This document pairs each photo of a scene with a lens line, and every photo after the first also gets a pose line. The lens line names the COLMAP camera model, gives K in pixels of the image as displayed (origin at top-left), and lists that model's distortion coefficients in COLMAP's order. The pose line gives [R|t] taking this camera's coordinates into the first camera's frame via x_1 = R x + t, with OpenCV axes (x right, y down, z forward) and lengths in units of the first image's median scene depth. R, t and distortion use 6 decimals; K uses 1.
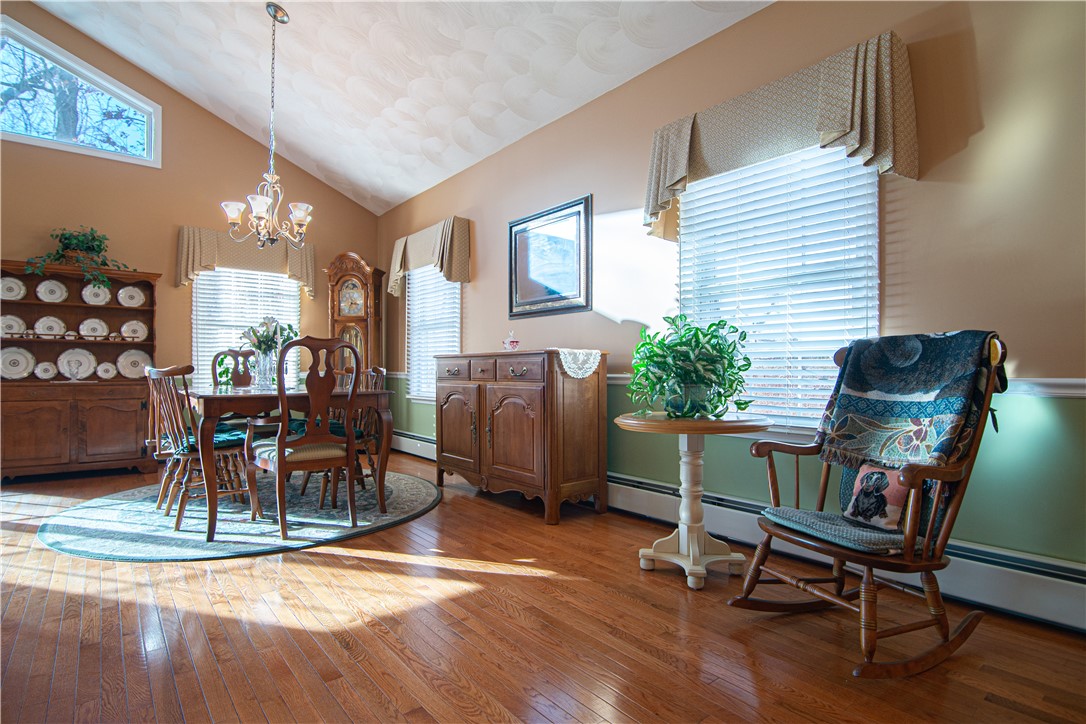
lens RADIAL K [[572.7, 0, 535.6], [0, 572.7, 381.3], [0, 0, 1]] dist [-0.013376, -0.000027]
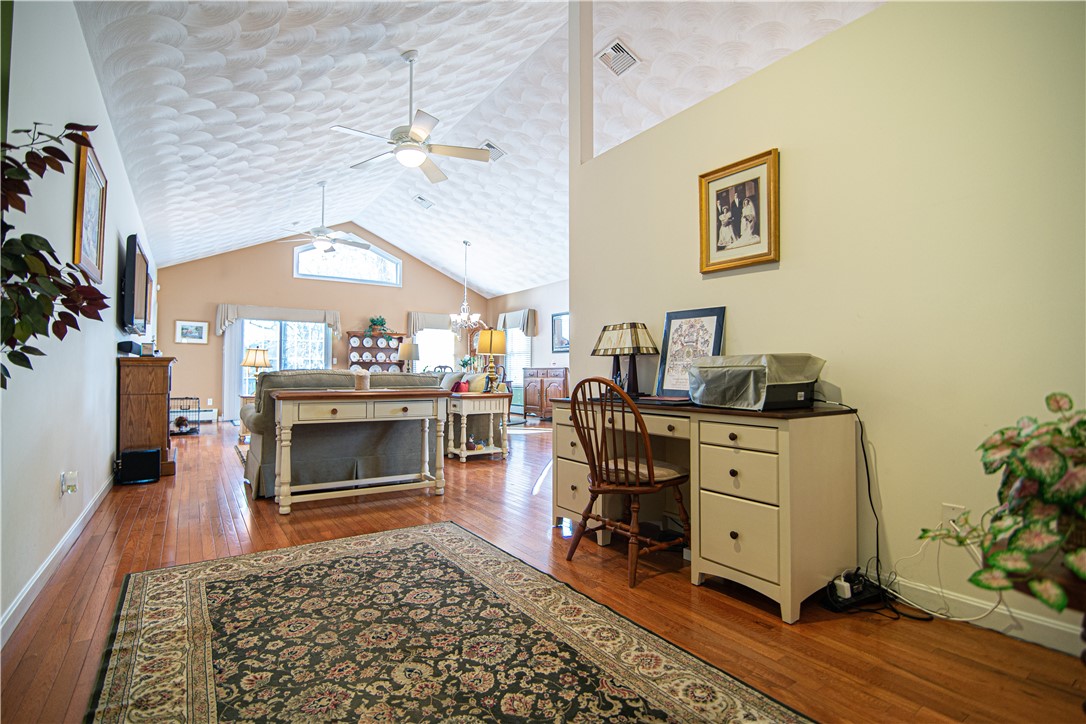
lens RADIAL K [[513.9, 0, 530.1], [0, 513.9, 358.9], [0, 0, 1]] dist [-0.016380, 0.000028]
pose [[0.996818, -0.003689, -0.079627, 0.047608], [-0.000083, 0.998880, -0.047309, 0.028431], [0.079712, 0.047166, 0.995701, -1.600274]]
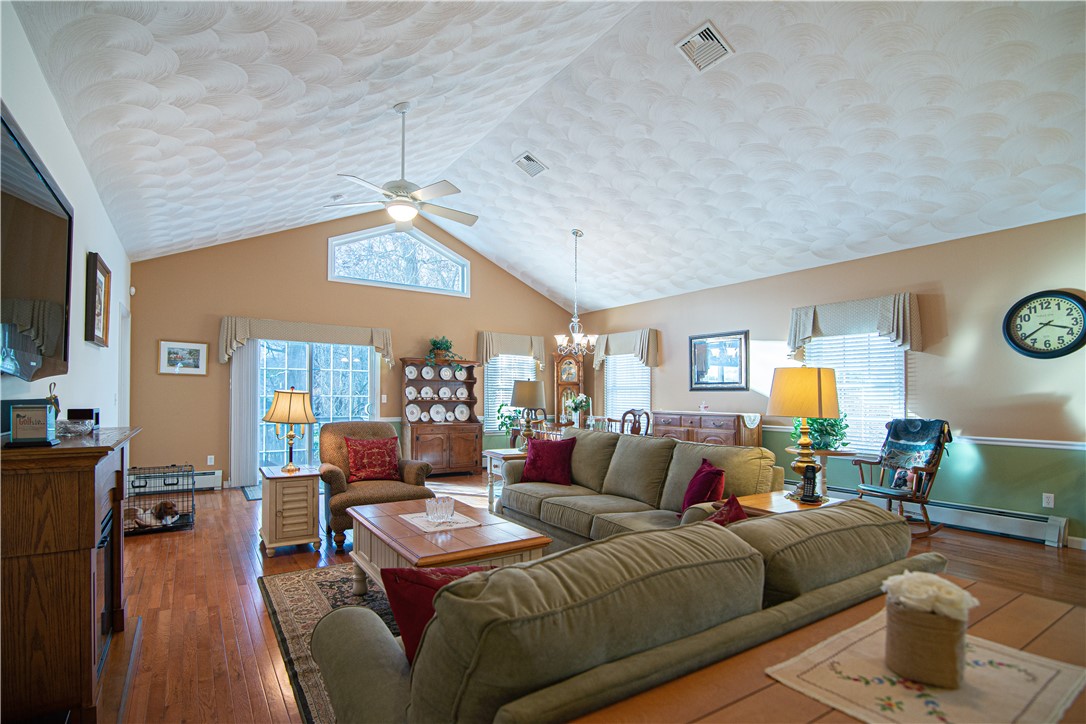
lens RADIAL K [[527.1, 0, 537.1], [0, 527.1, 396.3], [0, 0, 1]] dist [-0.014971, 0.000331]
pose [[0.996653, 0.006325, -0.081507, -0.500192], [-0.008151, 0.999723, -0.022091, -0.067099], [0.081345, 0.022682, 0.996428, -0.868858]]
